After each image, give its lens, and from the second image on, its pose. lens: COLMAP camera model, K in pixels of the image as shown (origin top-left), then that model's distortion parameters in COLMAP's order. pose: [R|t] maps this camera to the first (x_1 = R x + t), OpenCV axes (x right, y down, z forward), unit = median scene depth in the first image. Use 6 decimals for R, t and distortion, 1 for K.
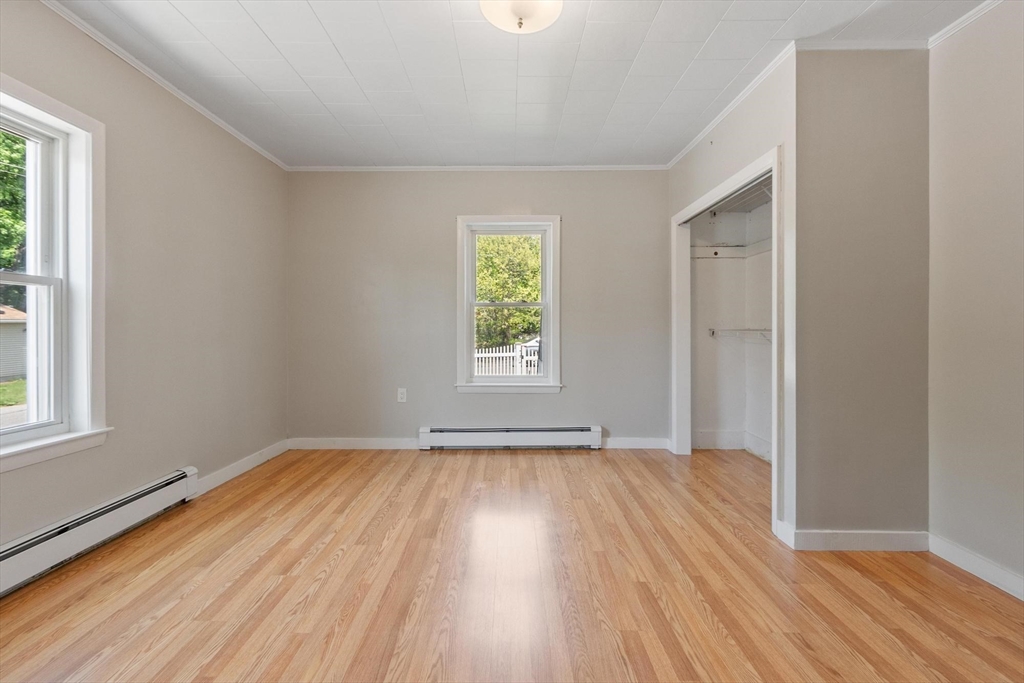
lens RADIAL K [[454.7, 0, 512.4], [0, 454.7, 328.7], [0, 0, 1]] dist [0.002109, 0.000012]
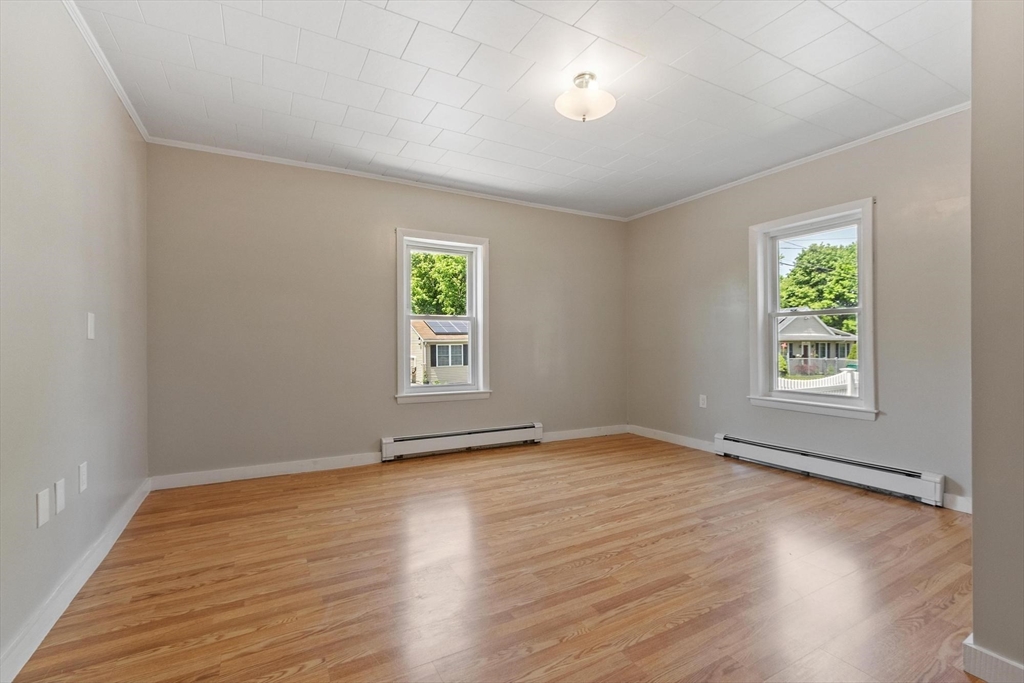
lens RADIAL K [[454.7, 0, 504.8], [0, 454.7, 343.7], [0, 0, 1]] dist [0.002109, 0.000012]
pose [[0.481888, 0.000543, -0.876233, 0.587883], [0.000567, 0.999999, 0.000932, 0.007576], [0.876233, -0.000946, 0.481887, 0.064809]]
